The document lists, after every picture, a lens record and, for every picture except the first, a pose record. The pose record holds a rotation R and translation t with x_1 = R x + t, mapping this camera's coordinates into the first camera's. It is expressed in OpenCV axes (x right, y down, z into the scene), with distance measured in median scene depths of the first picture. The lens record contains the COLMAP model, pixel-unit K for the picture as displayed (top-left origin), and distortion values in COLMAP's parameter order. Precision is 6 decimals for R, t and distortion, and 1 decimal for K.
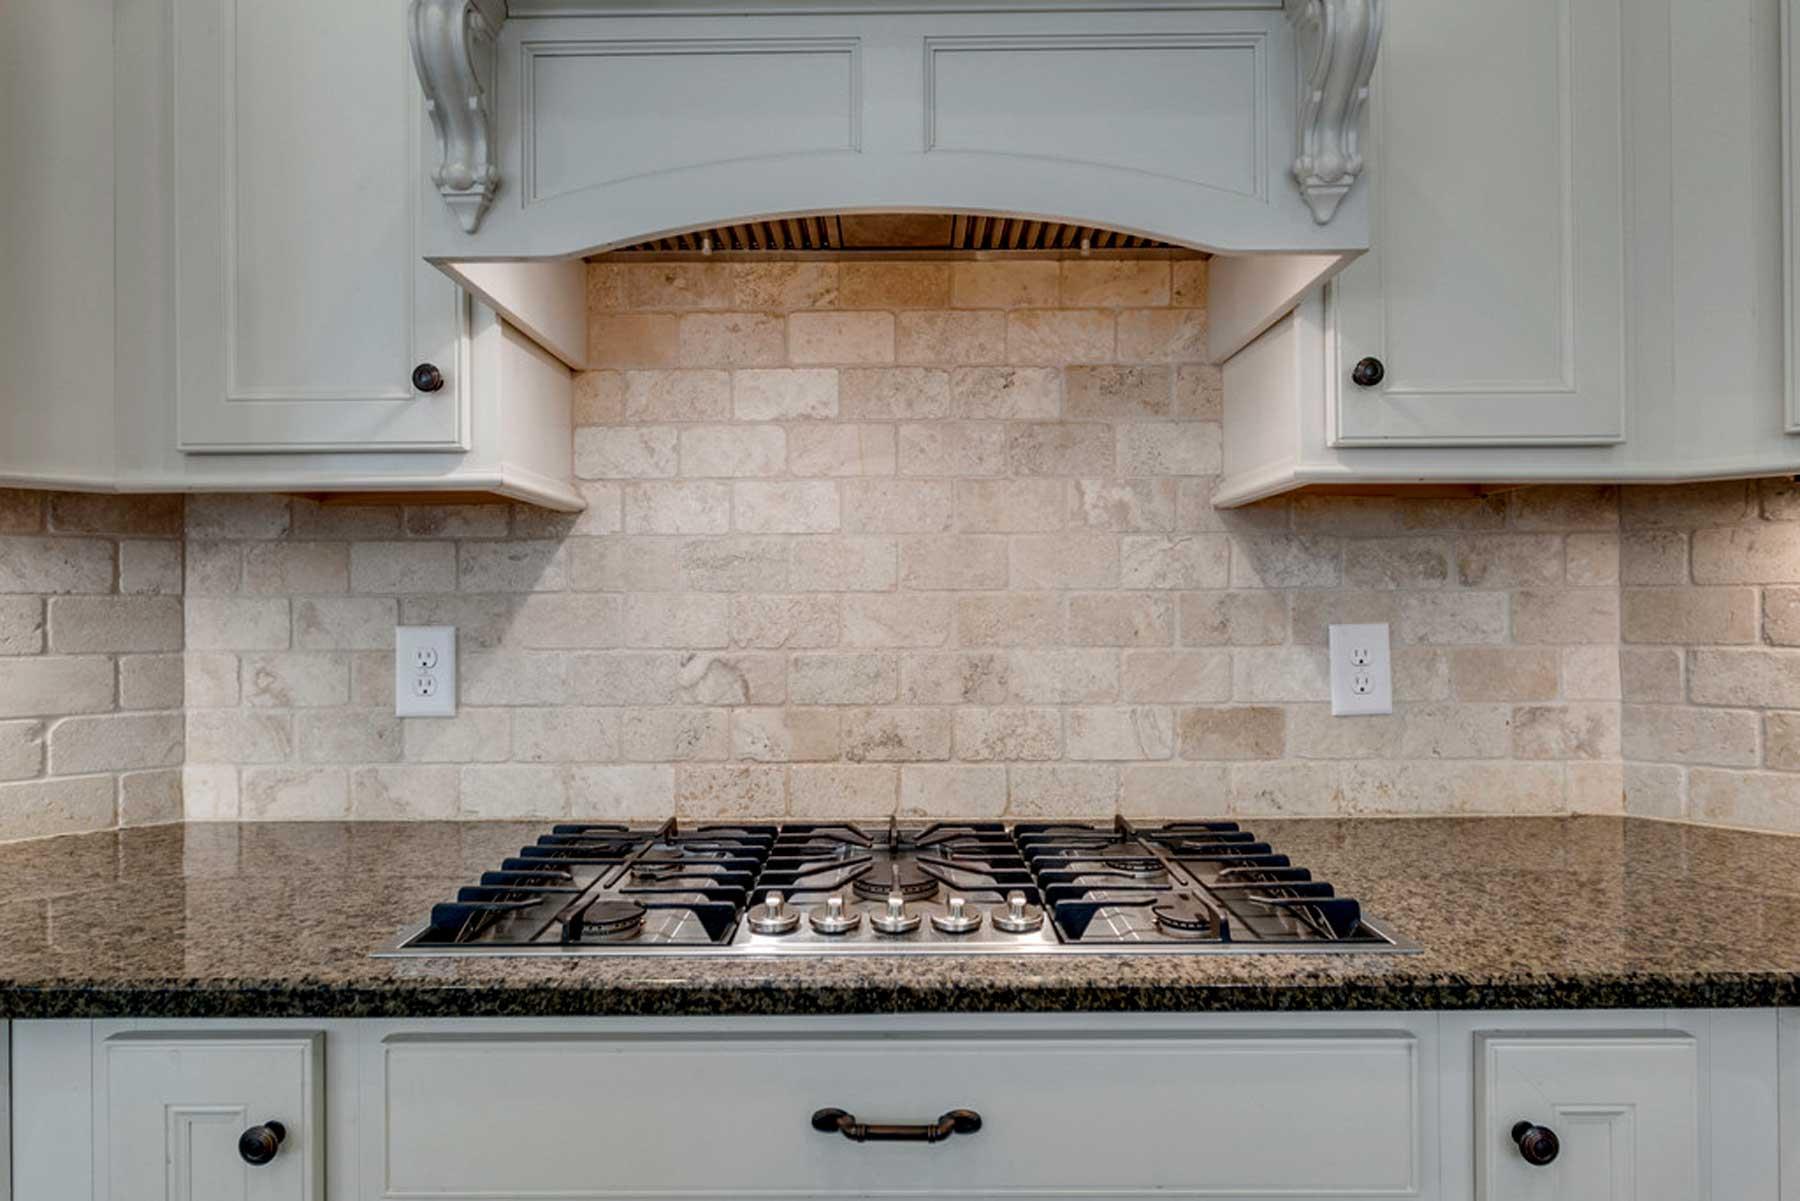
lens RADIAL K [[1056.2, 0, 888.9], [0, 1056.2, 606.4], [0, 0, 1]] dist [0.005826, 0.005188]
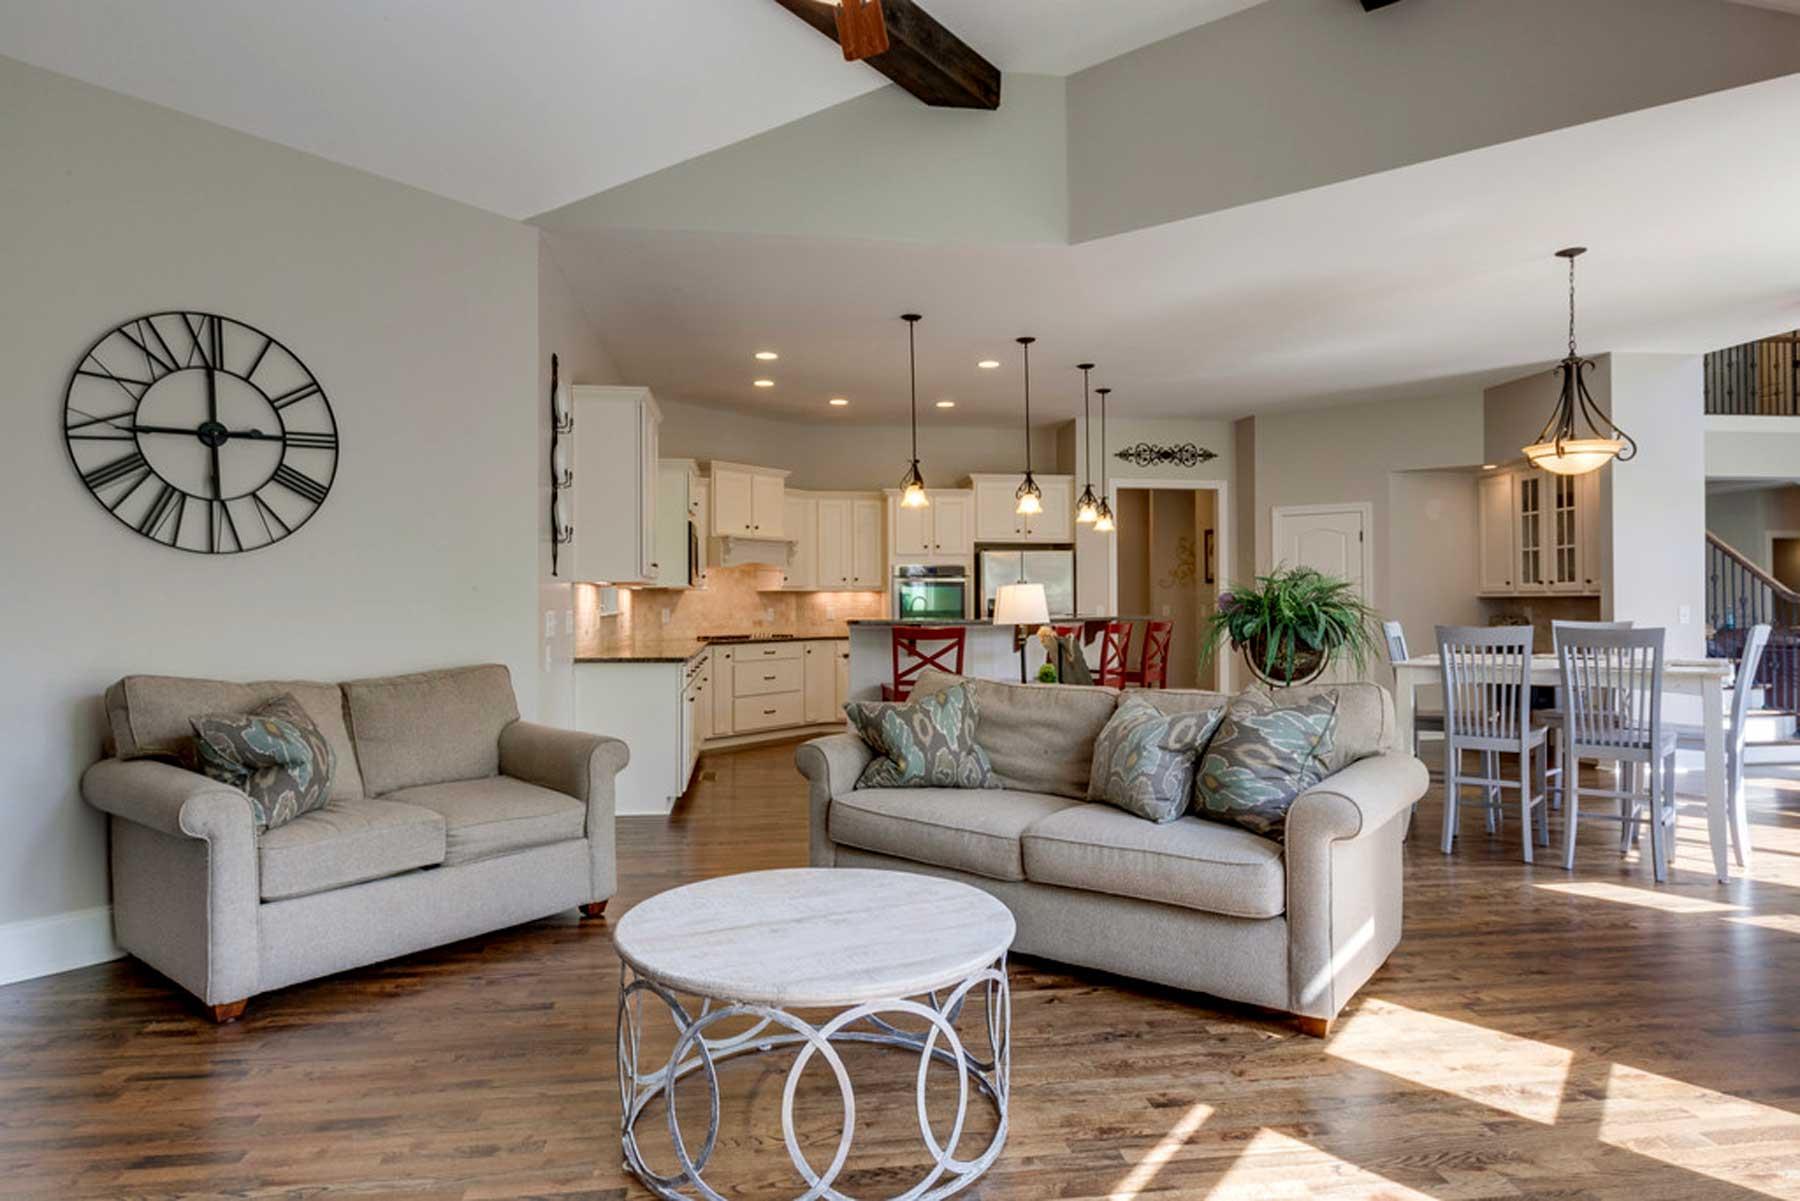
lens RADIAL K [[1056.2, 0, 905.5], [0, 1056.2, 599.1], [0, 0, 1]] dist [0.005826, 0.005188]
pose [[0.591371, 0.007953, 0.806360, -4.651441], [0.000586, 0.999947, -0.010293, 0.029644], [-0.806399, 0.006559, 0.591335, -3.844599]]
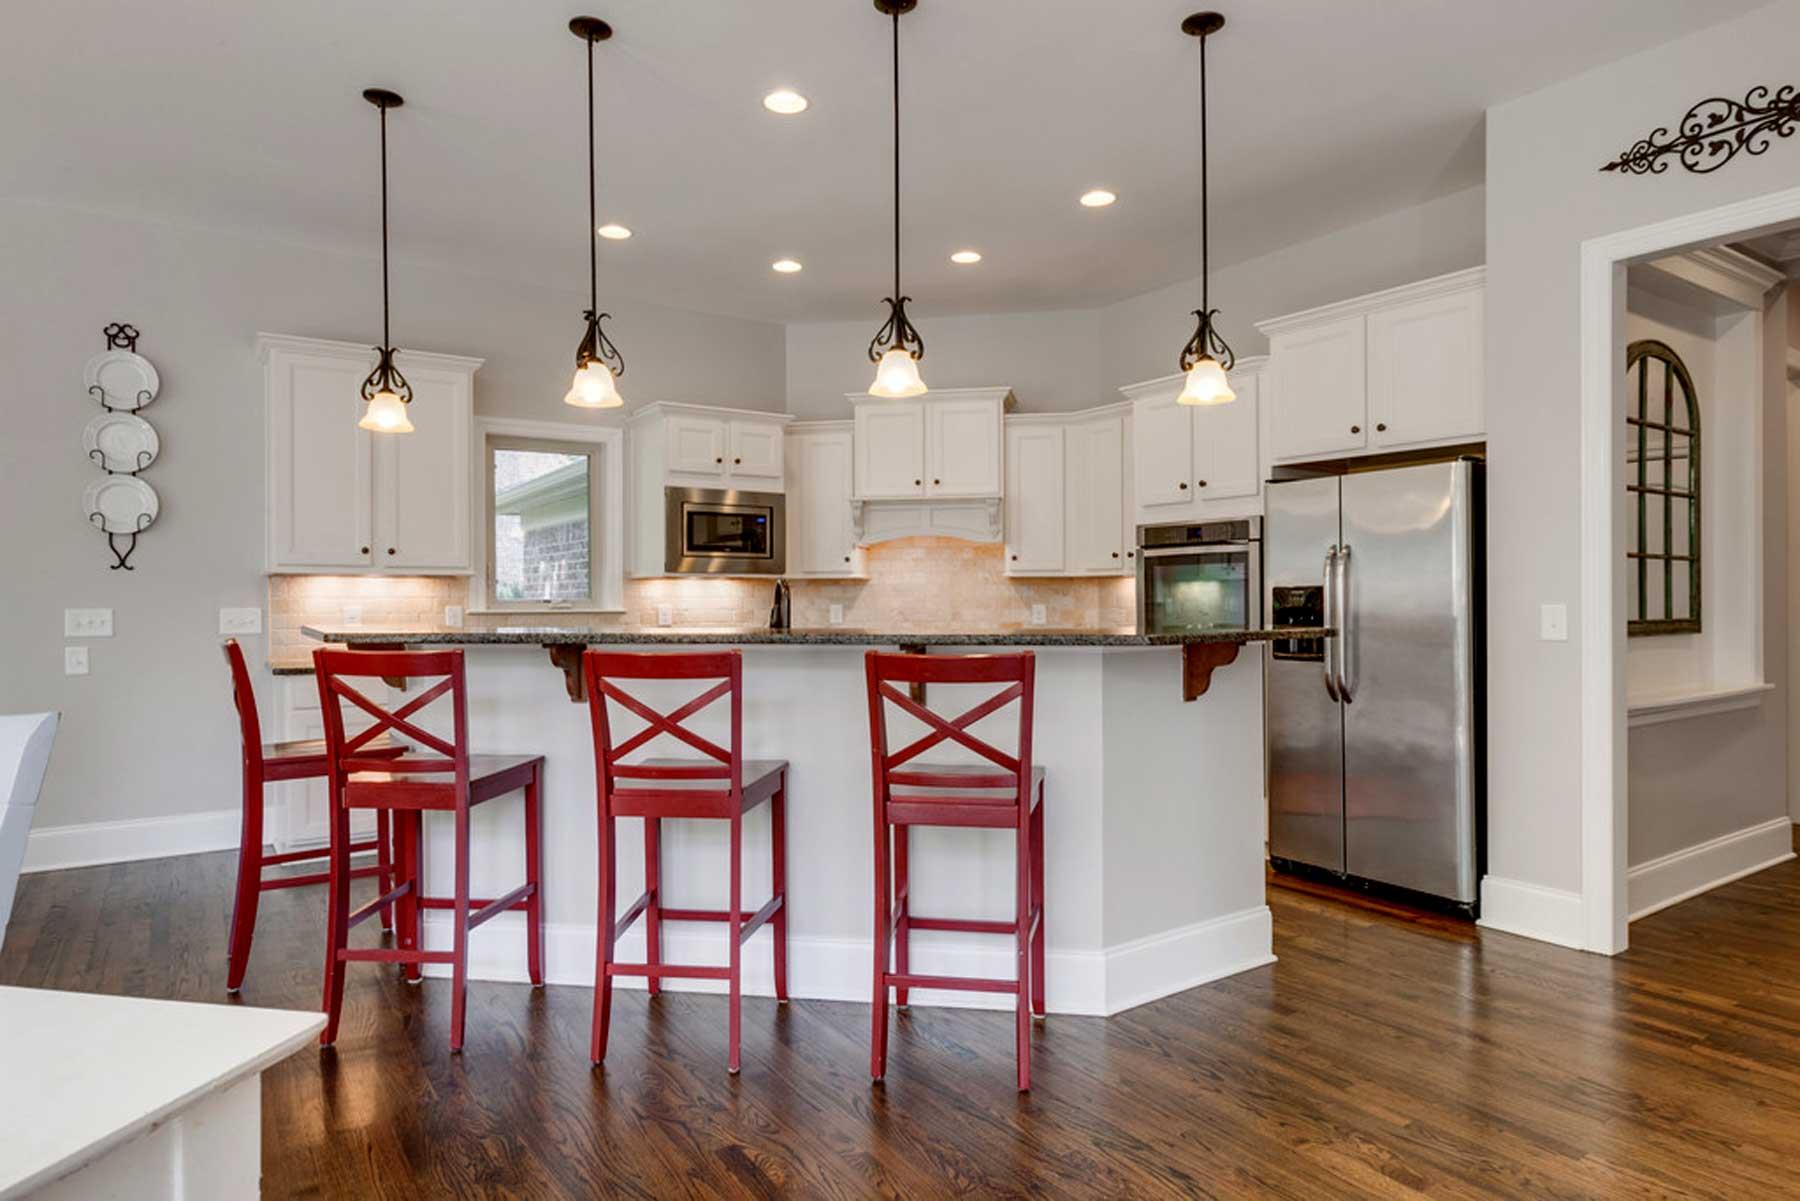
lens RADIAL K [[1056.2, 0, 900.5], [0, 1056.2, 604.6], [0, 0, 1]] dist [0.005826, 0.005188]
pose [[0.984247, 0.003694, -0.176760, 0.654759], [-0.002421, 0.999970, 0.007420, -0.013409], [0.176782, -0.006875, 0.984226, -3.508037]]
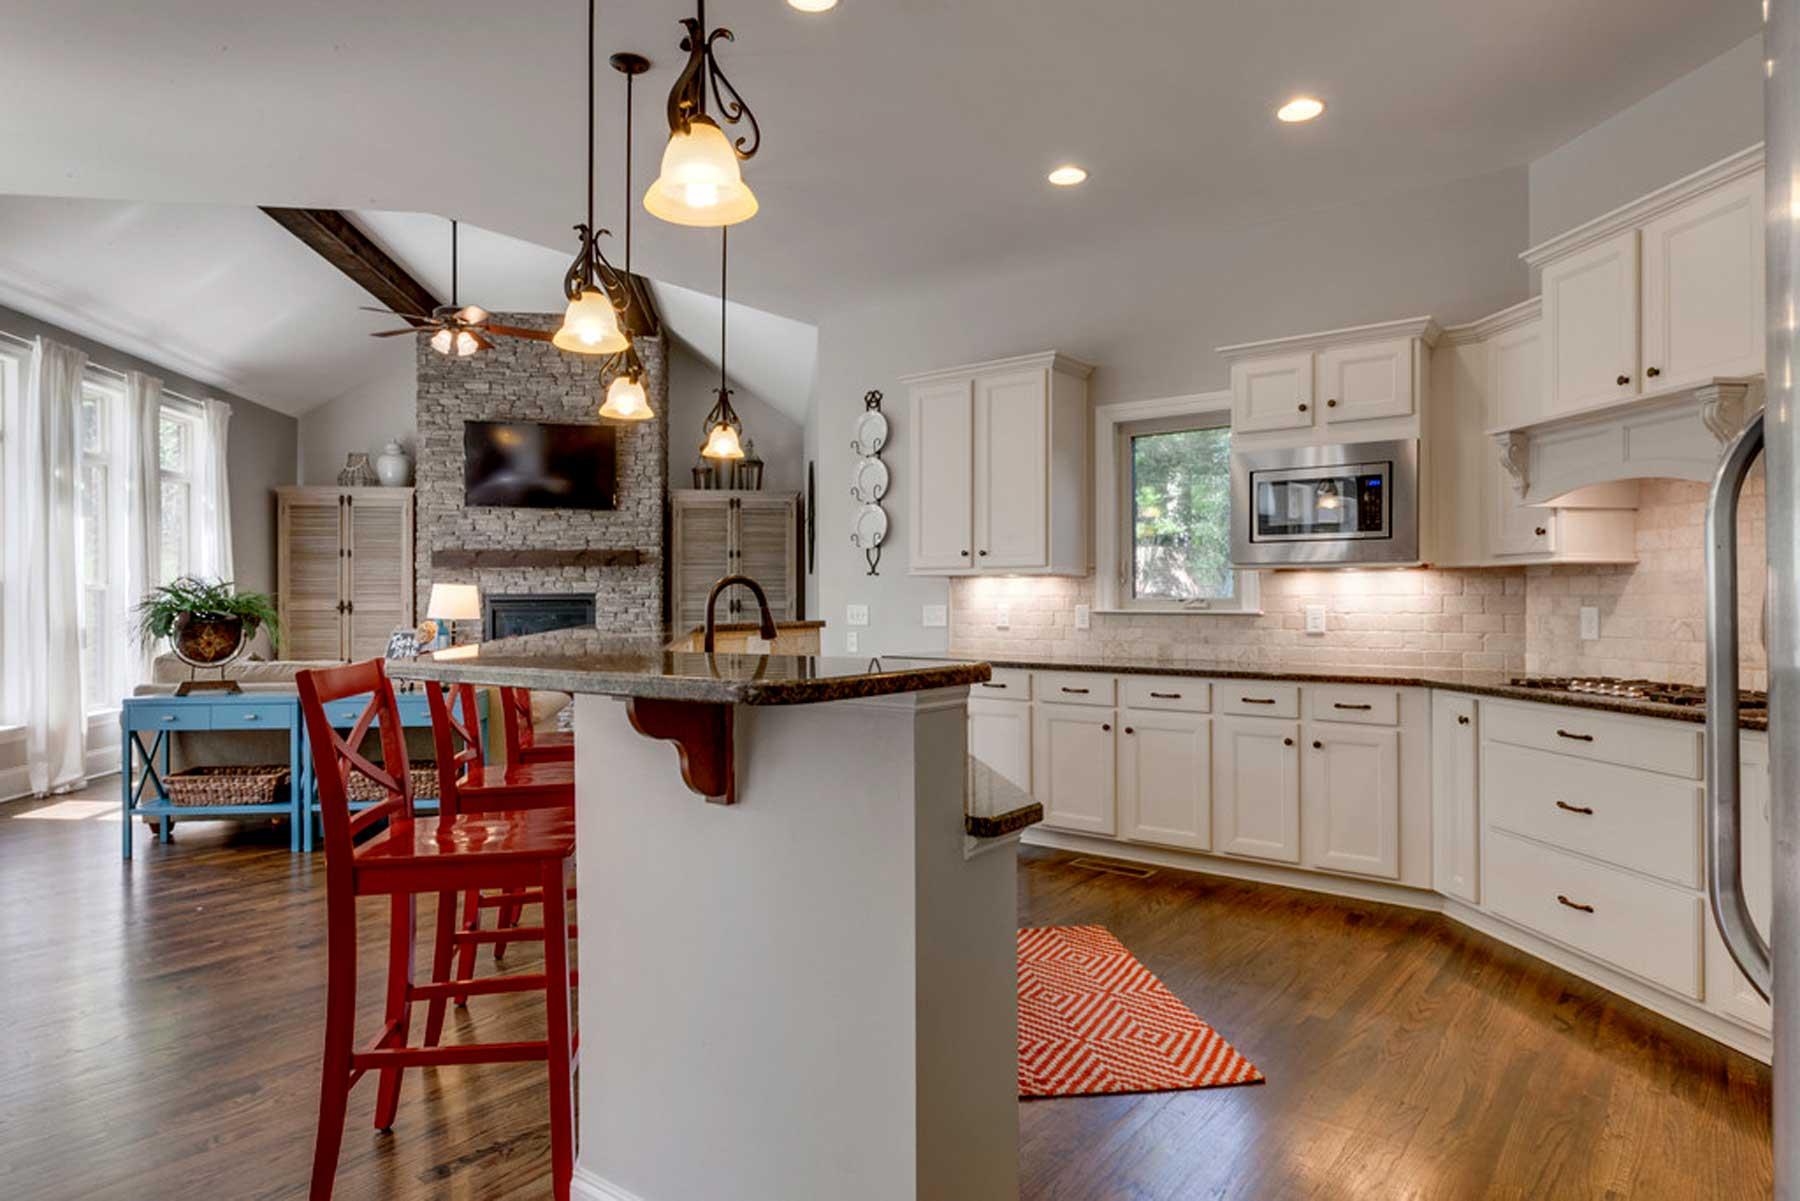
lens RADIAL K [[1056.2, 0, 886.8], [0, 1056.2, 594.2], [0, 0, 1]] dist [0.005826, 0.005188]
pose [[0.125526, 0.000275, -0.992090, 2.050473], [-0.000258, 1.000000, 0.000245, -0.014238], [0.992090, 0.000225, 0.125526, -1.142729]]
